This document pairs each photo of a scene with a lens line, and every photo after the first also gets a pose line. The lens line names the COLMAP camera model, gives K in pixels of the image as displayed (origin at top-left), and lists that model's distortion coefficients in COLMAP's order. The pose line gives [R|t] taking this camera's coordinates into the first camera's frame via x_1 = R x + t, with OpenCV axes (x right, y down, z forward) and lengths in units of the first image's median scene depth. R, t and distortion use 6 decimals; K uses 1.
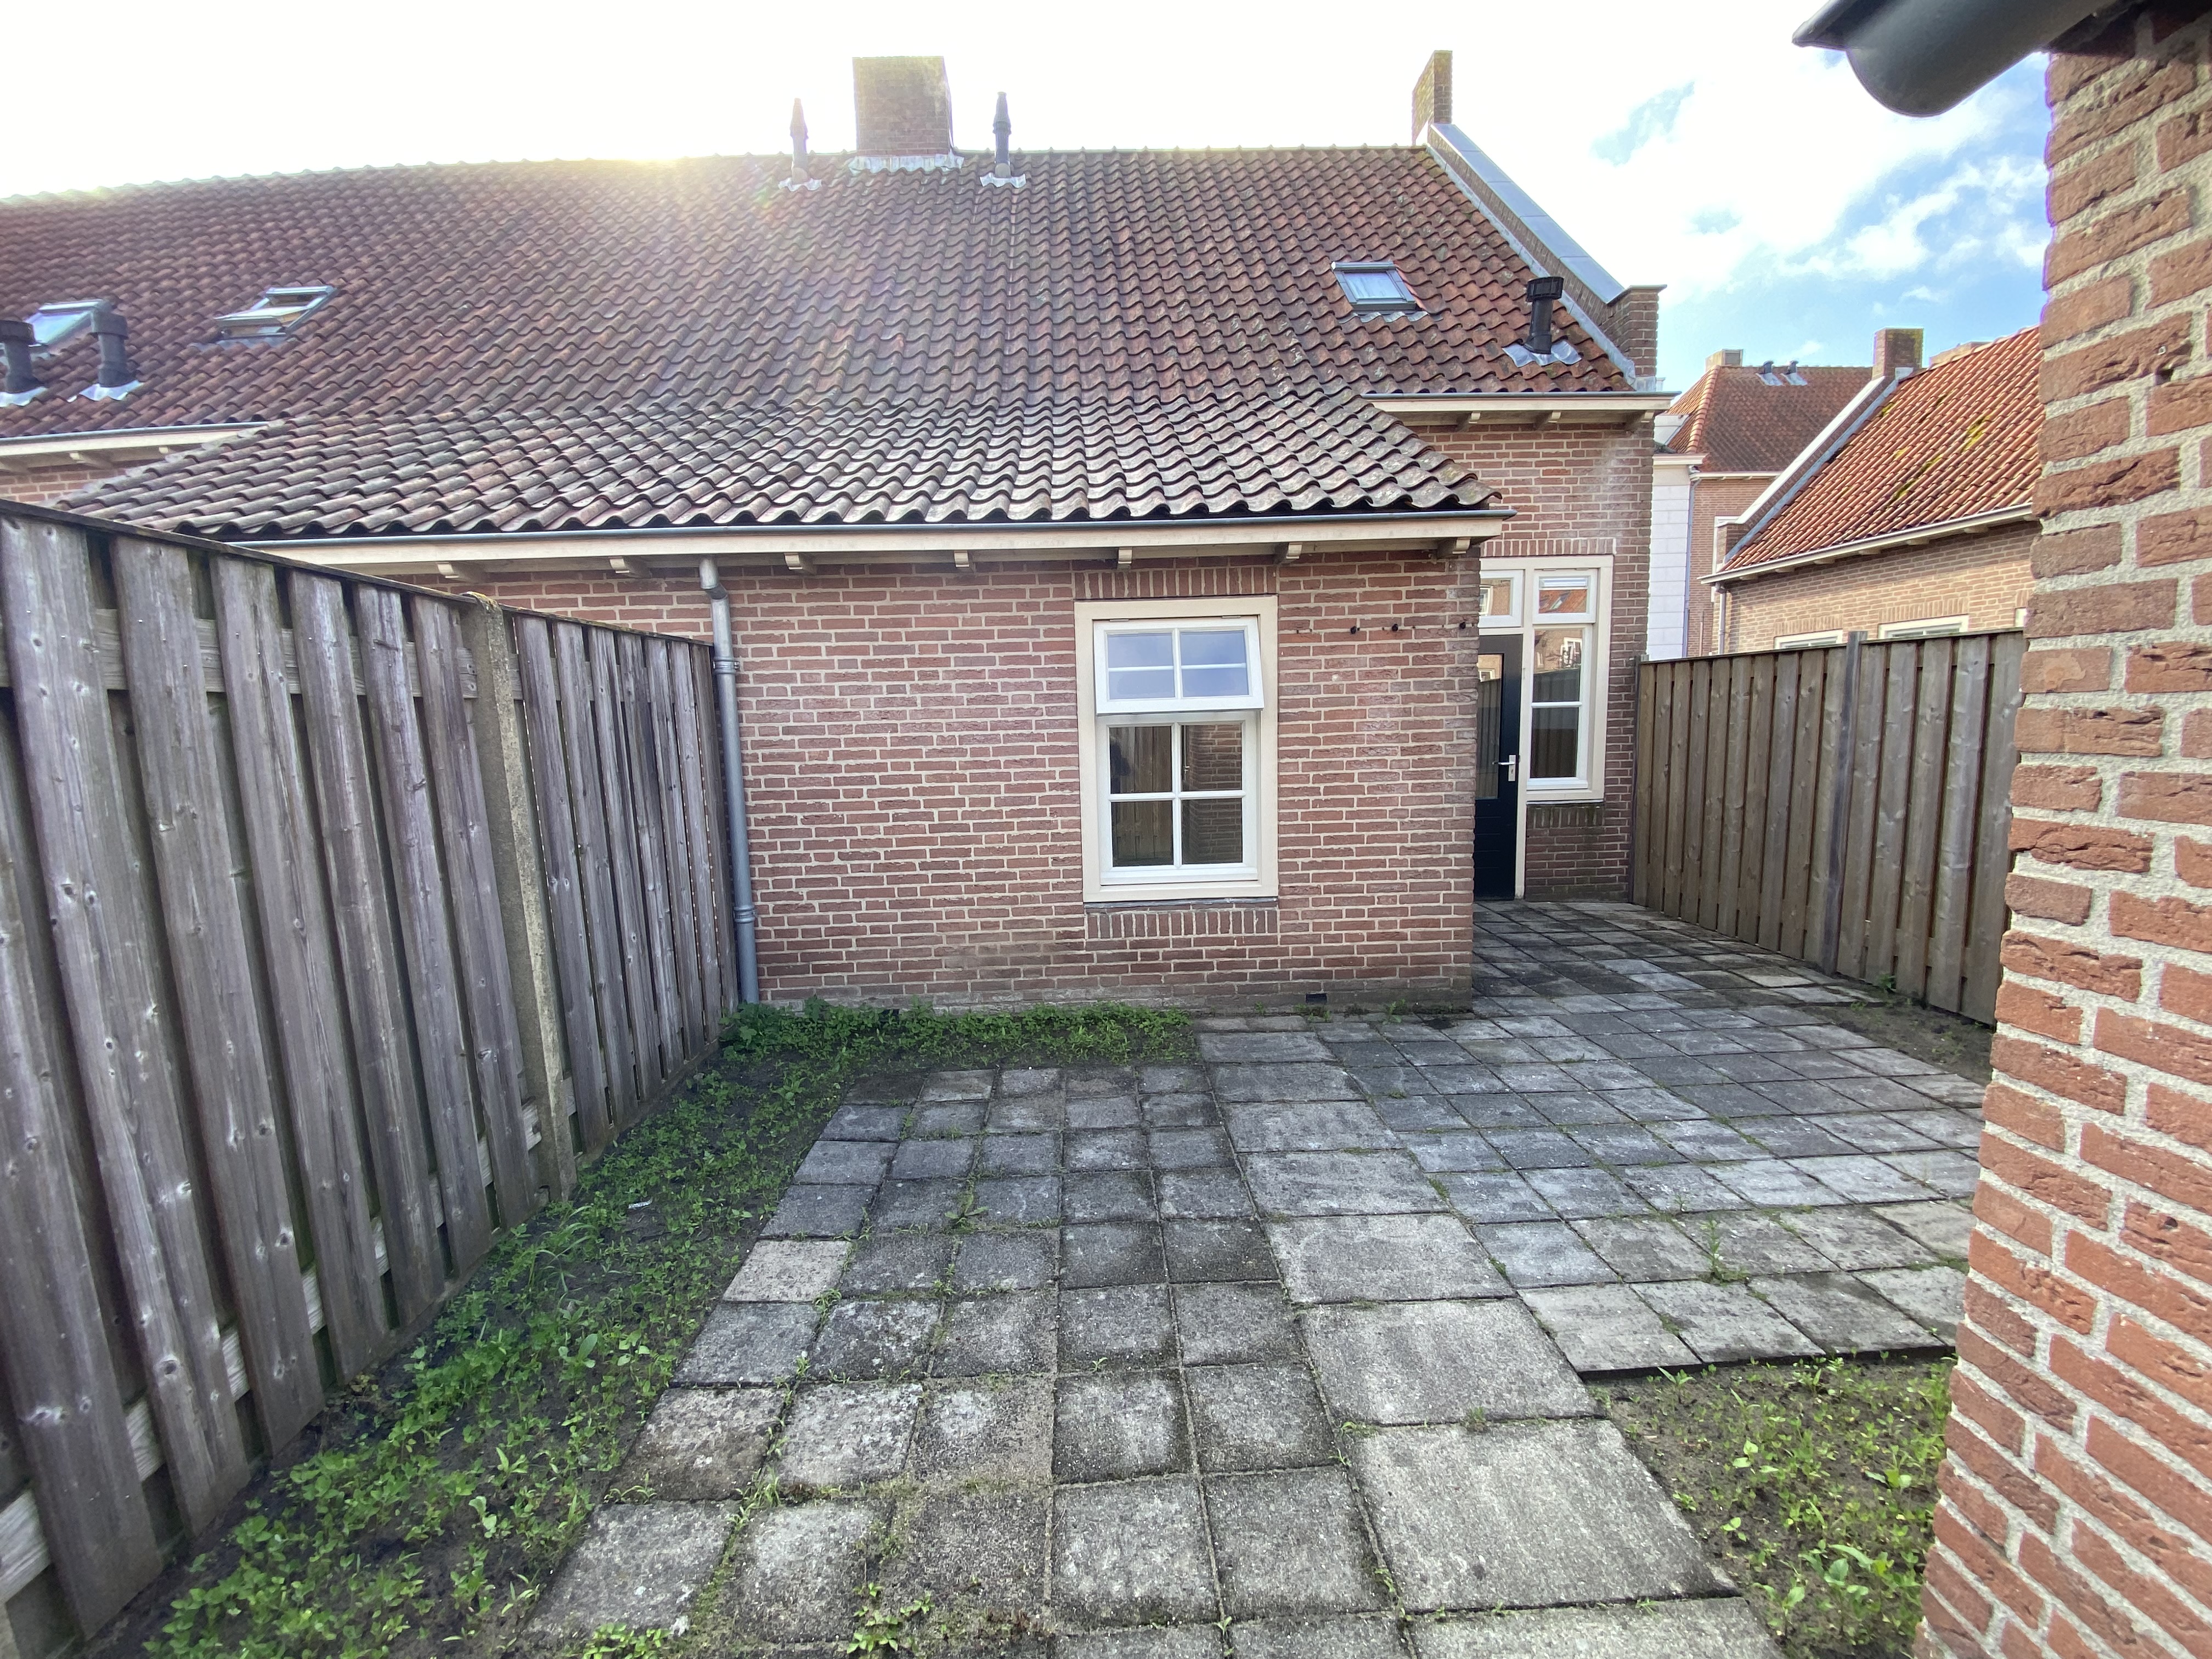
lens RADIAL K [[895.2, 0, 1105.2], [0, 895.2, 828.8], [0, 0, 1]] dist [-0.001222, -0.000102]
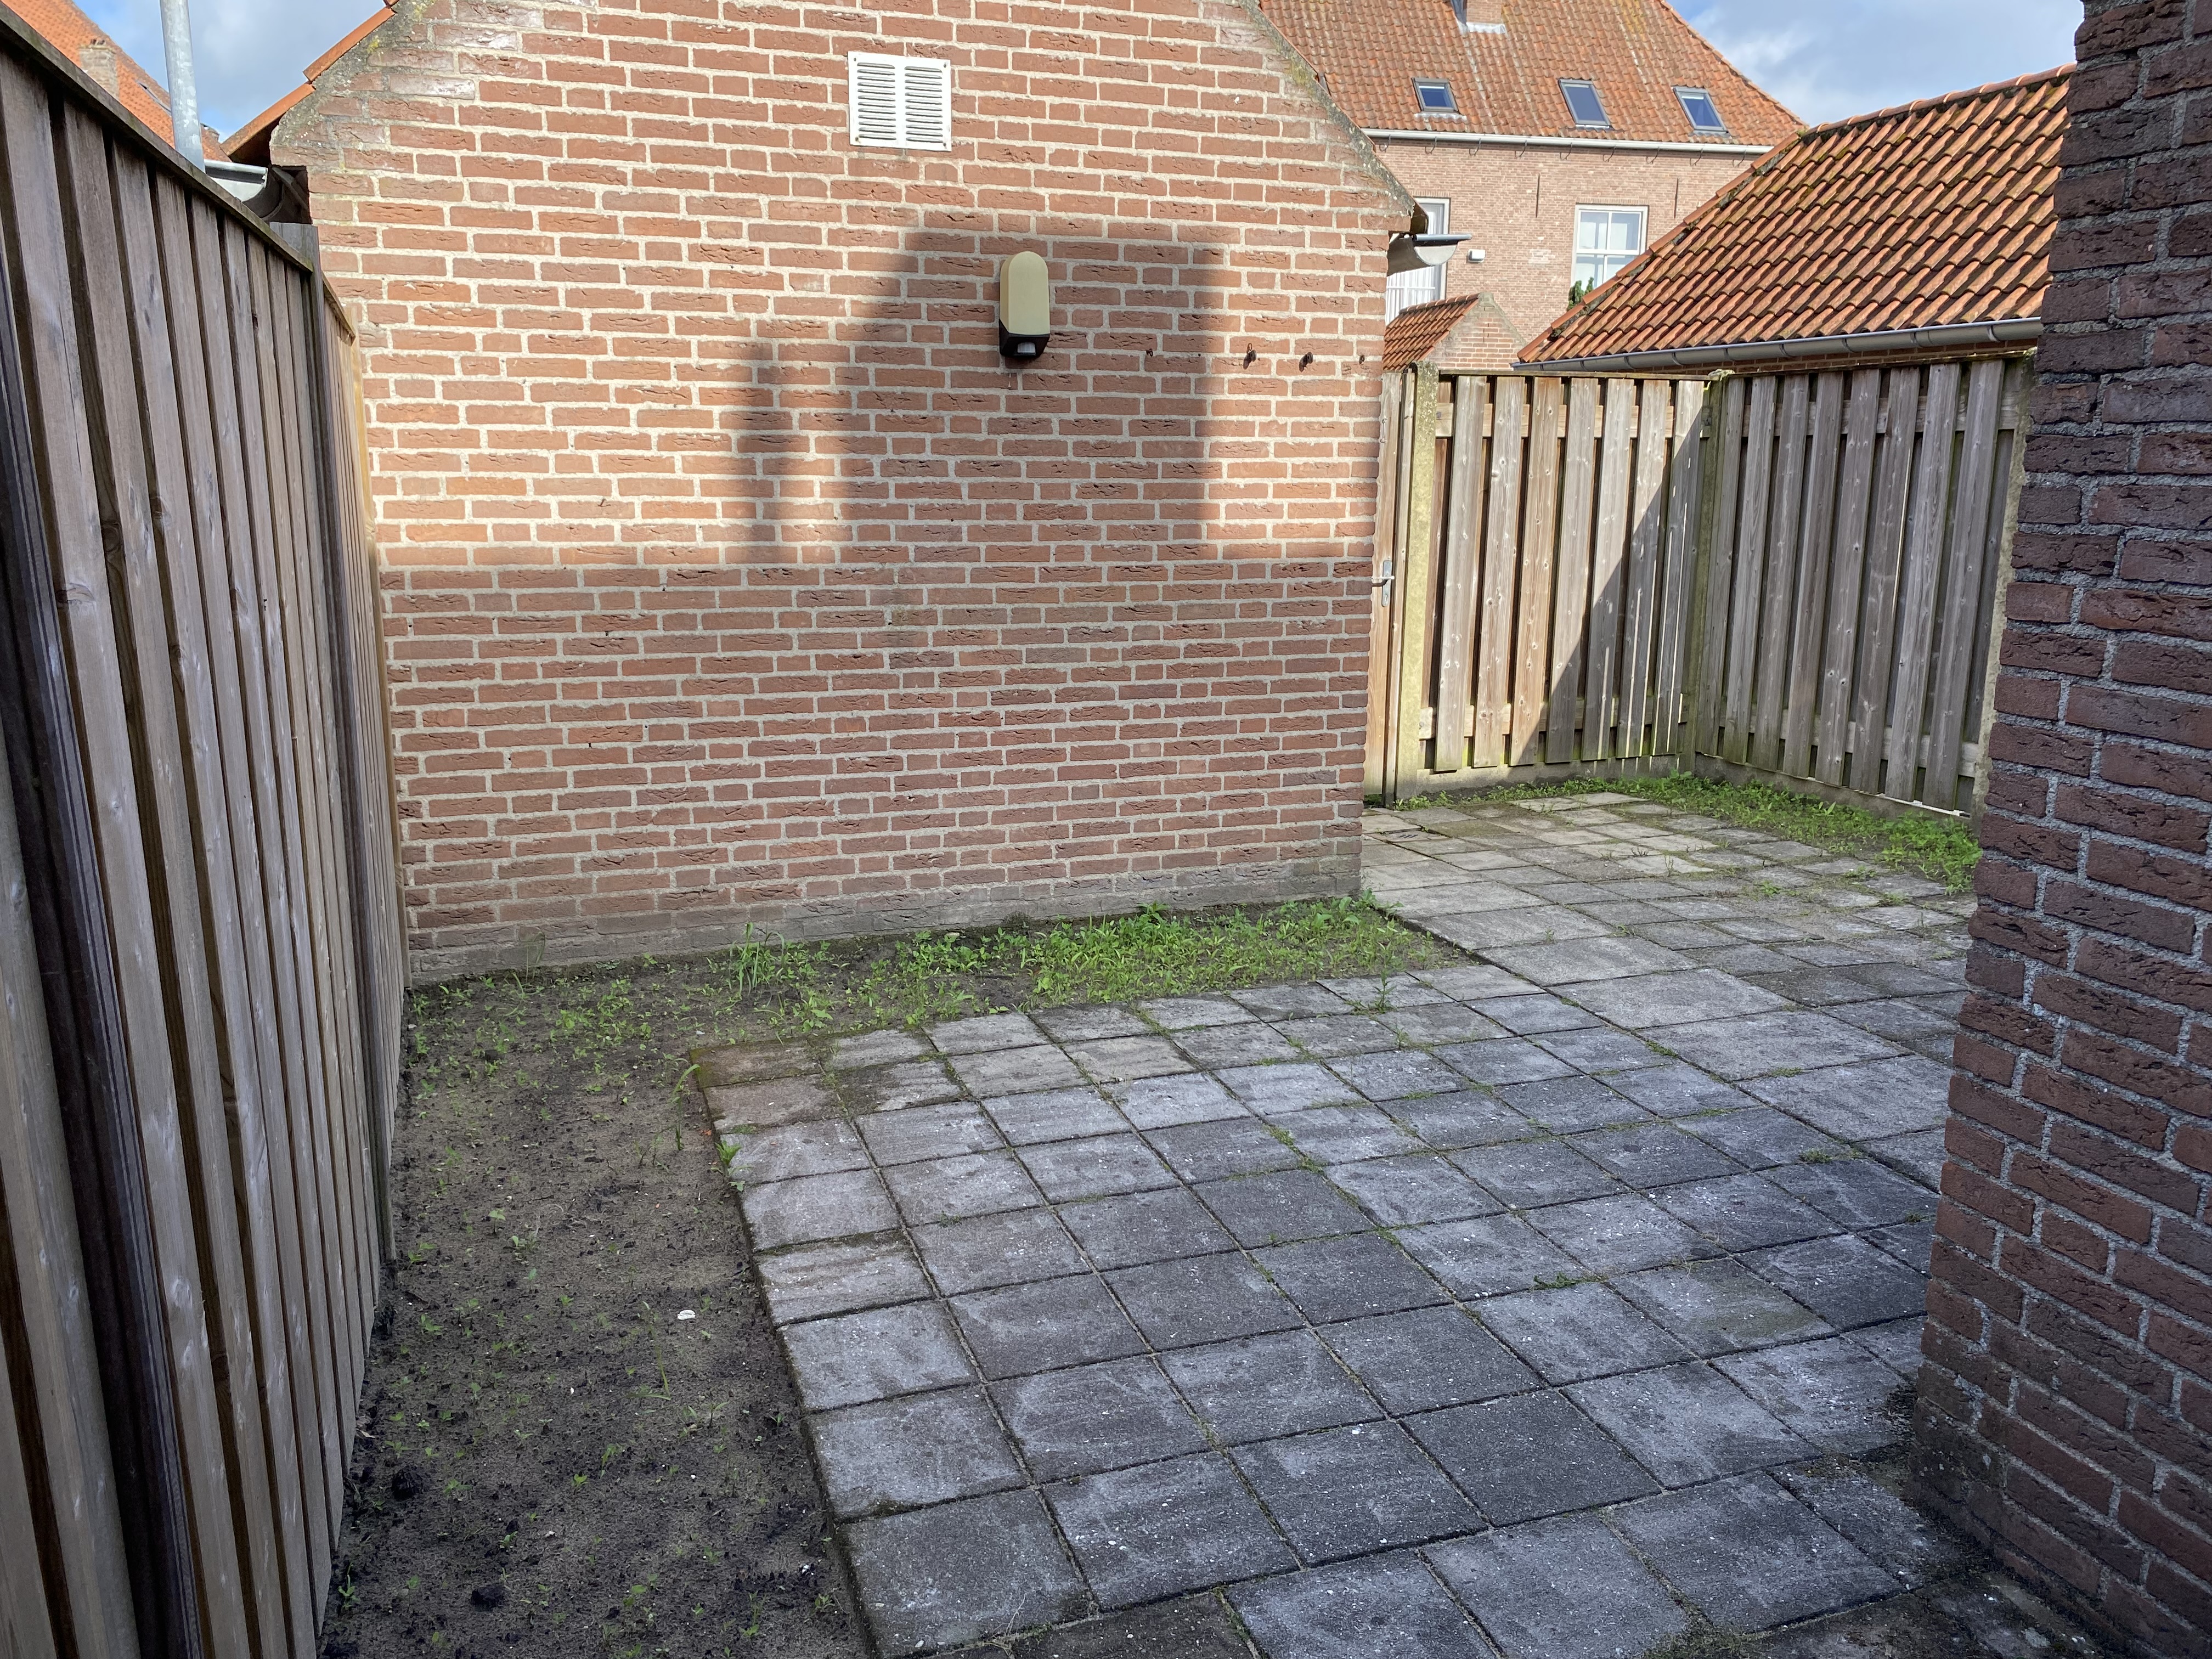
lens RADIAL K [[1659.5, 0, 1107.8], [0, 1659.5, 831.0], [0, 0, 1]] dist [0.022691, -0.040324]
pose [[-0.953056, 0.078414, -0.292465, 1.335308], [-0.029710, 0.937009, 0.348041, -0.310595], [0.301333, 0.340391, -0.890692, 2.222541]]
